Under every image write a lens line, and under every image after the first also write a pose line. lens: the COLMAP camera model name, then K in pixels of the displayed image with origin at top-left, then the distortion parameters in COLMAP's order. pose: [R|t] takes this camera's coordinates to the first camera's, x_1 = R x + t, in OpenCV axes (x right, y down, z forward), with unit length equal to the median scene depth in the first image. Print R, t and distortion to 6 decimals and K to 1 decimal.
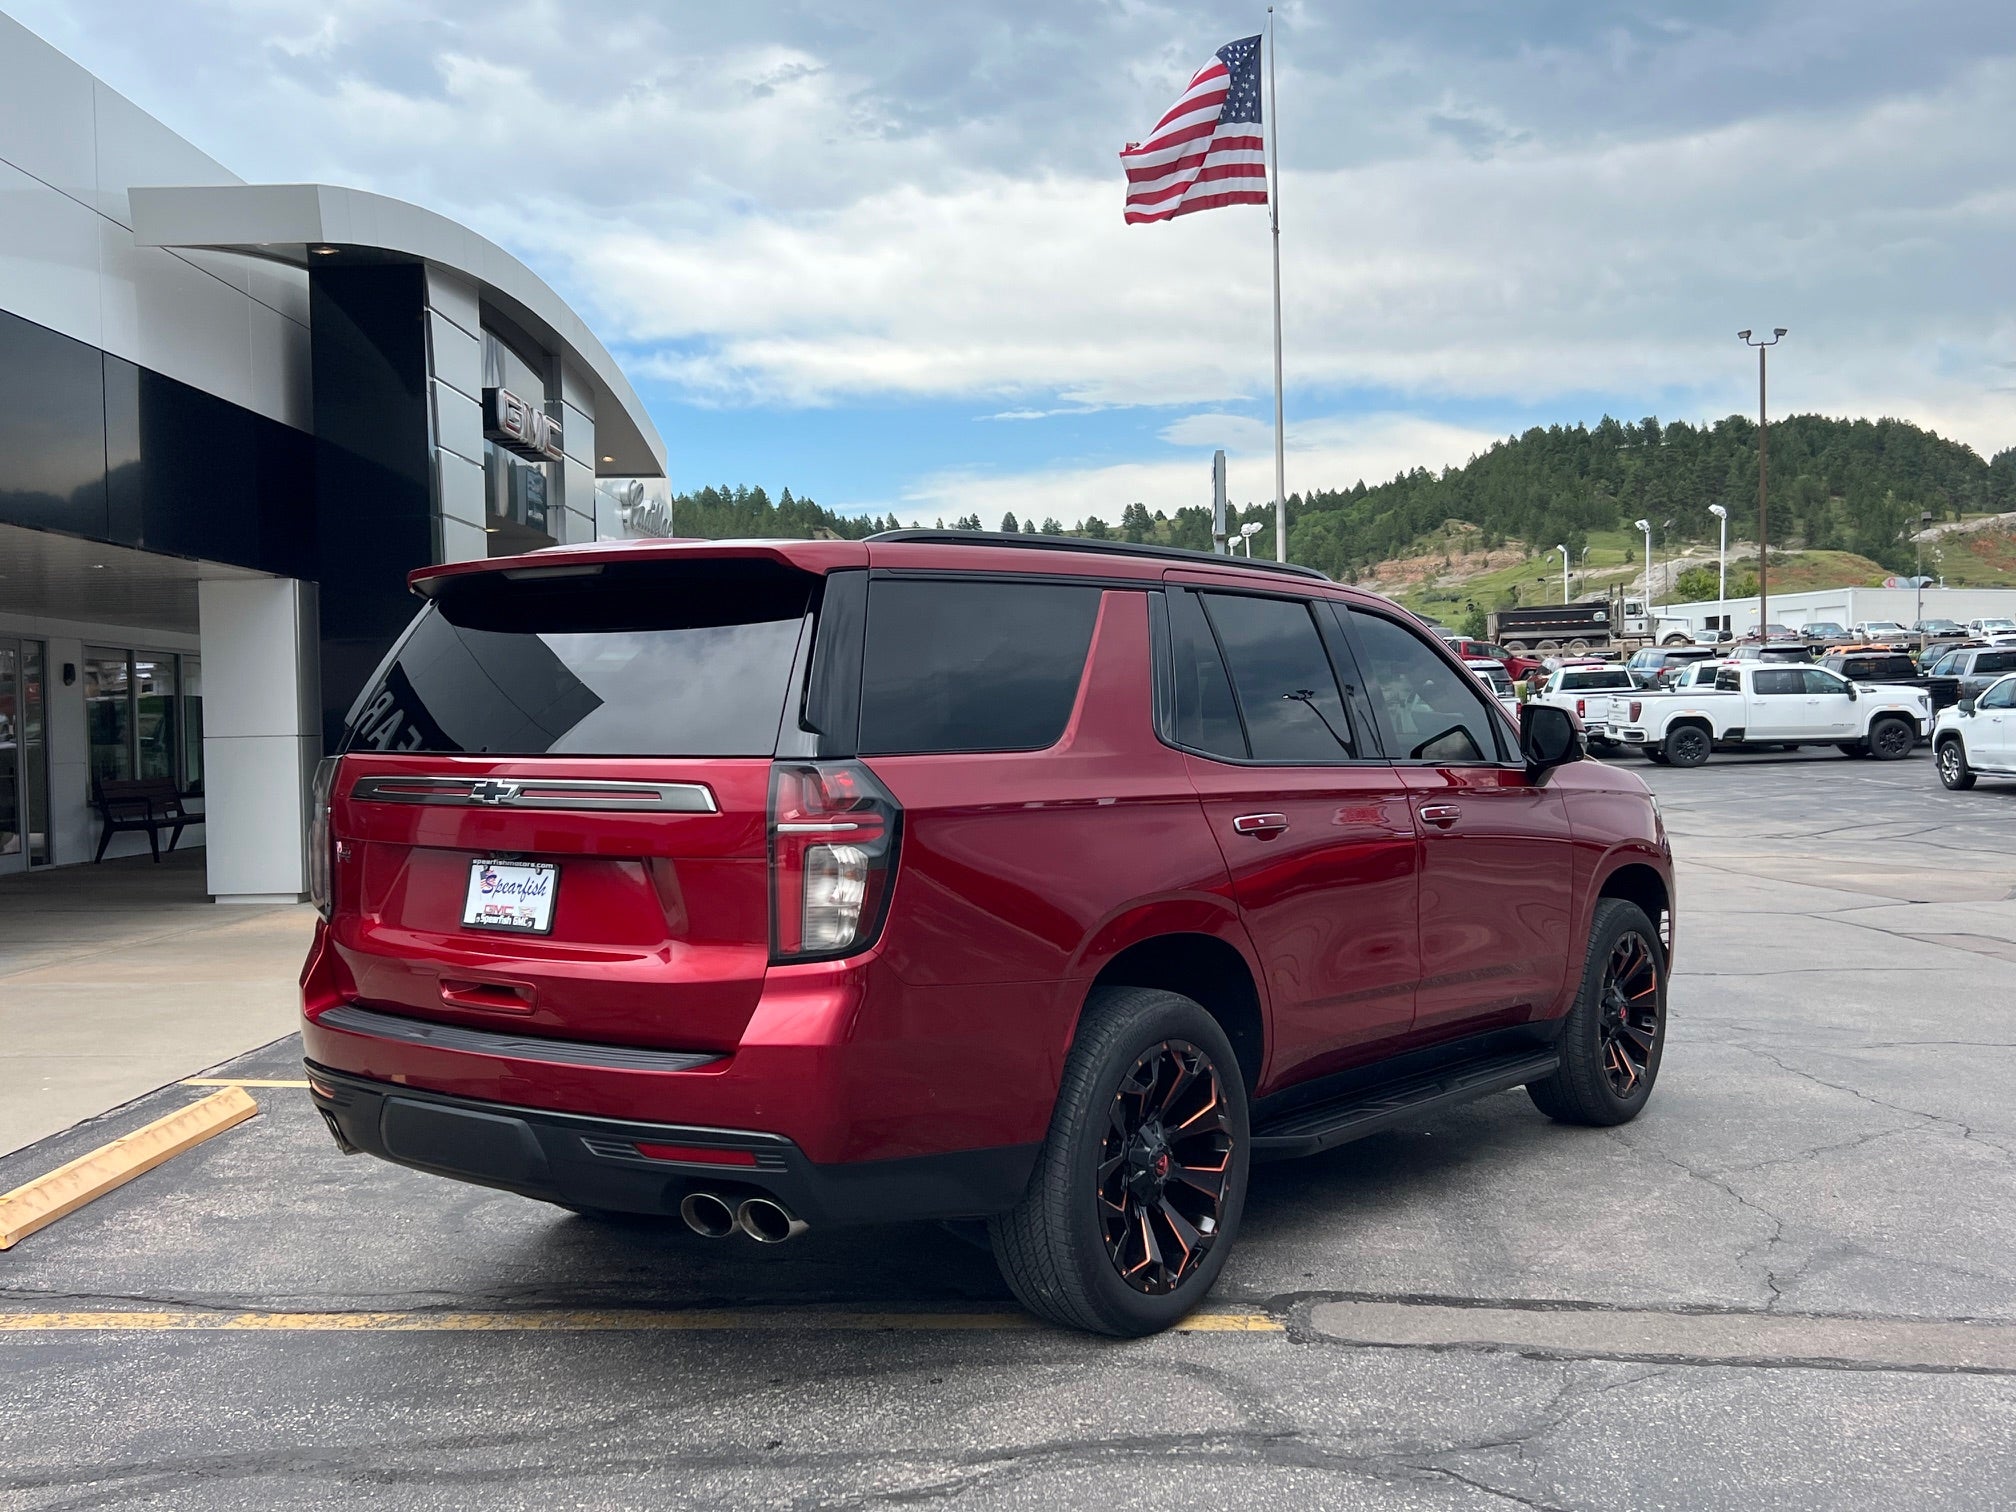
lens RADIAL K [[1618.5, 0, 1050.2], [0, 1618.5, 765.2], [0, 0, 1]] dist [0.025137, 0.001177]
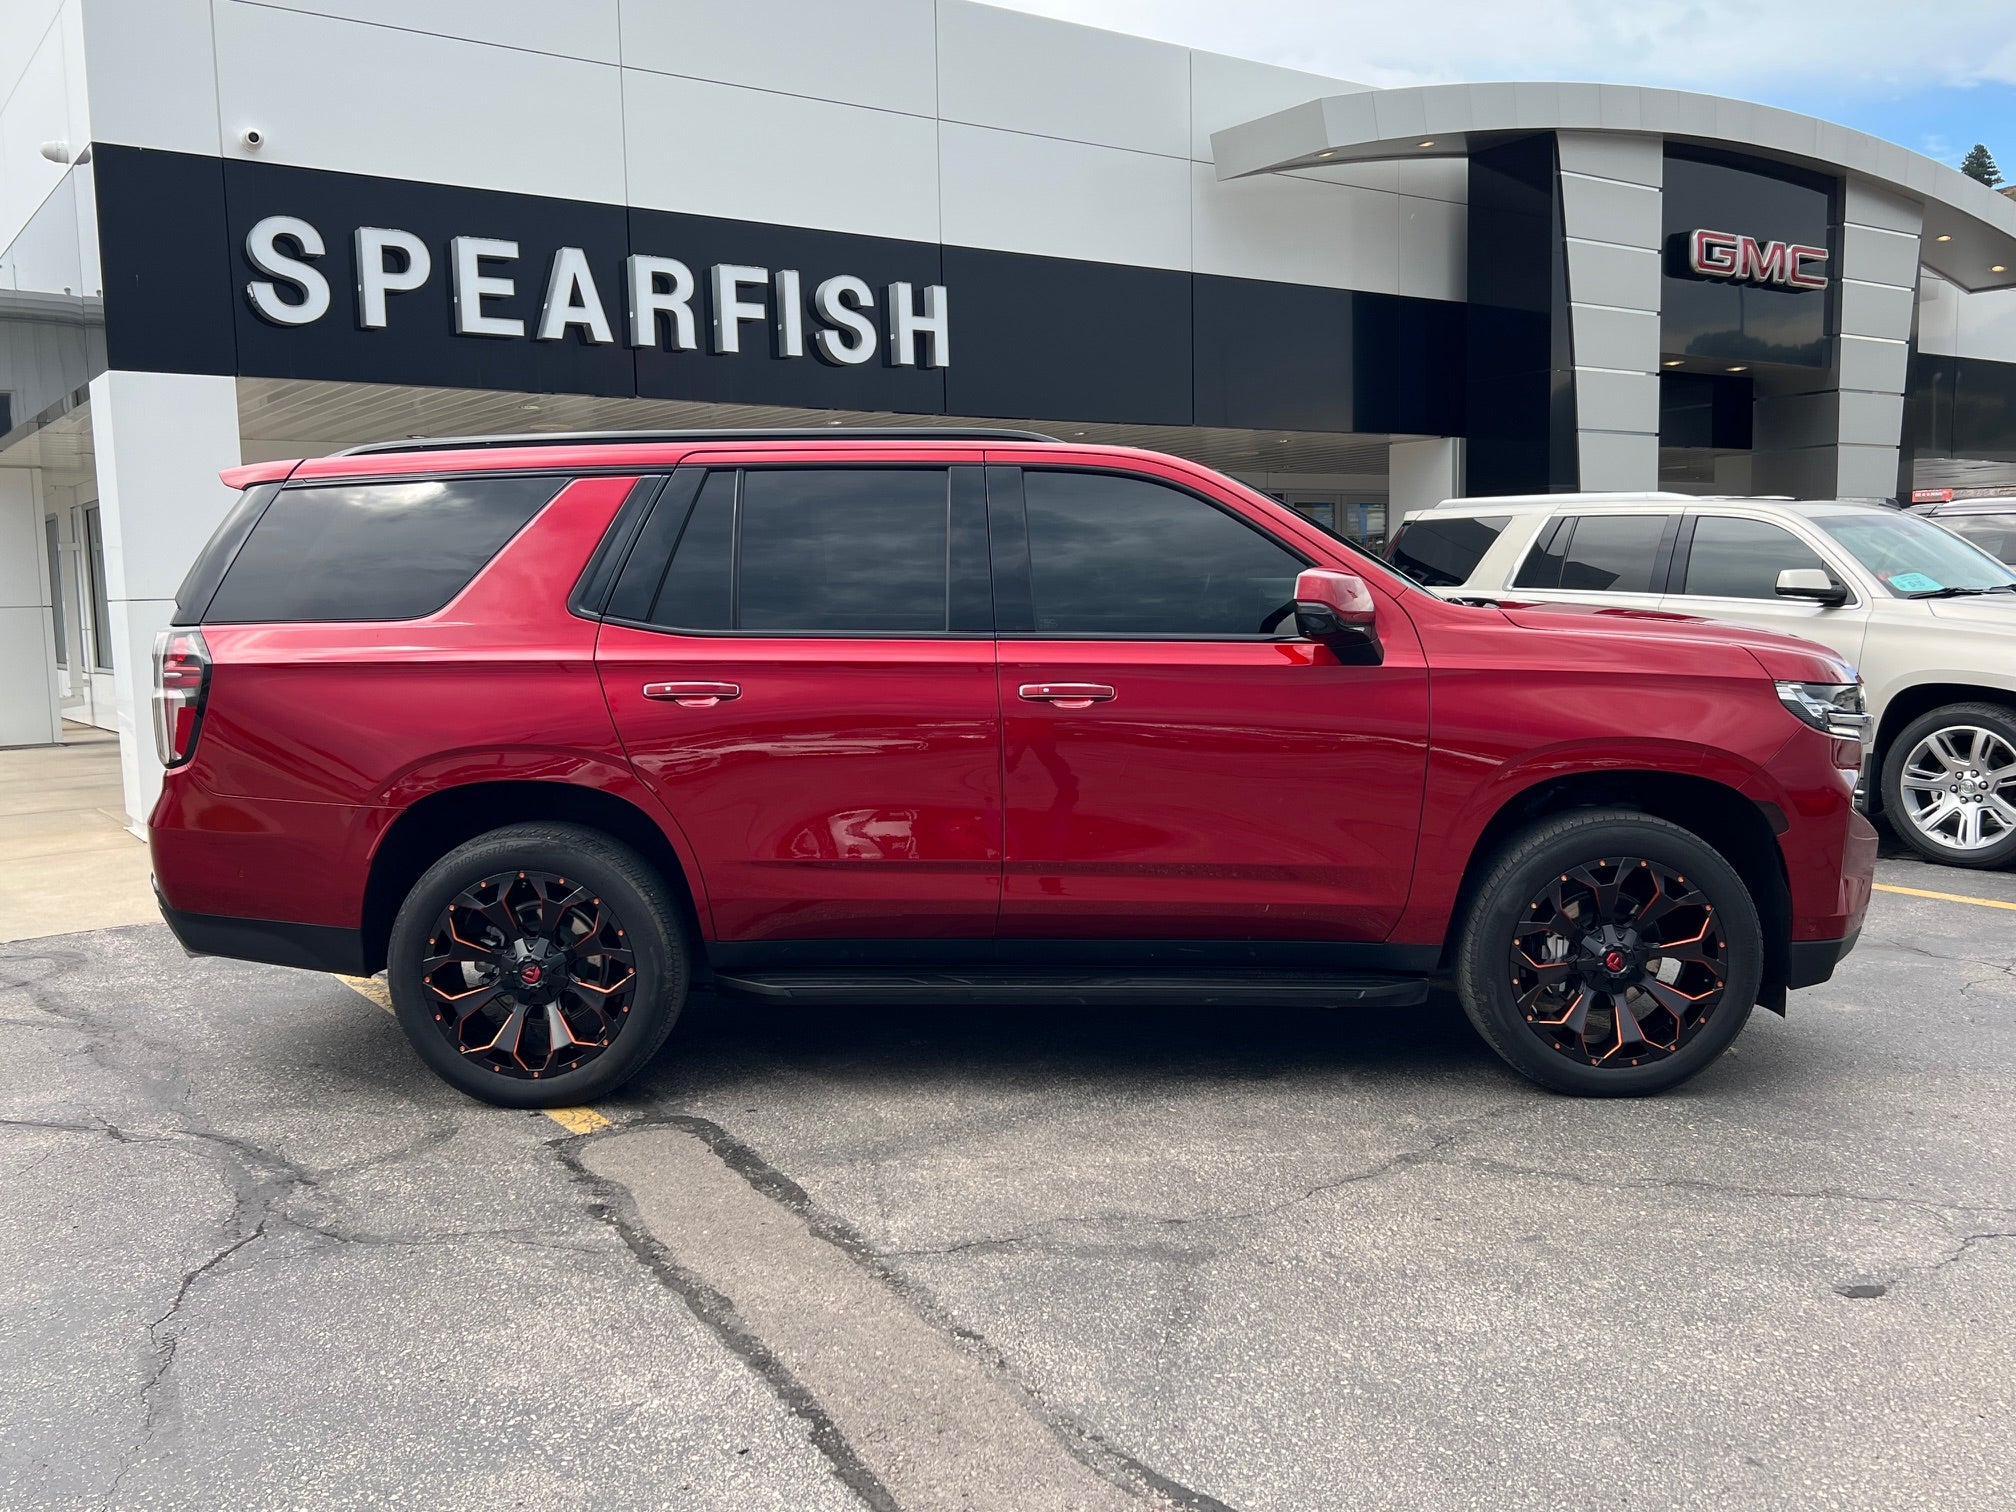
lens RADIAL K [[1481.2, 0, 1008.0], [0, 1481.2, 756.0], [0, 0, 1]] dist [0.043521, -0.005250]
pose [[0.665423, 0.069939, -0.743183, 1.061727], [0.007491, 0.994925, 0.100337, -0.016678], [0.746429, -0.072333, 0.661522, 0.535518]]
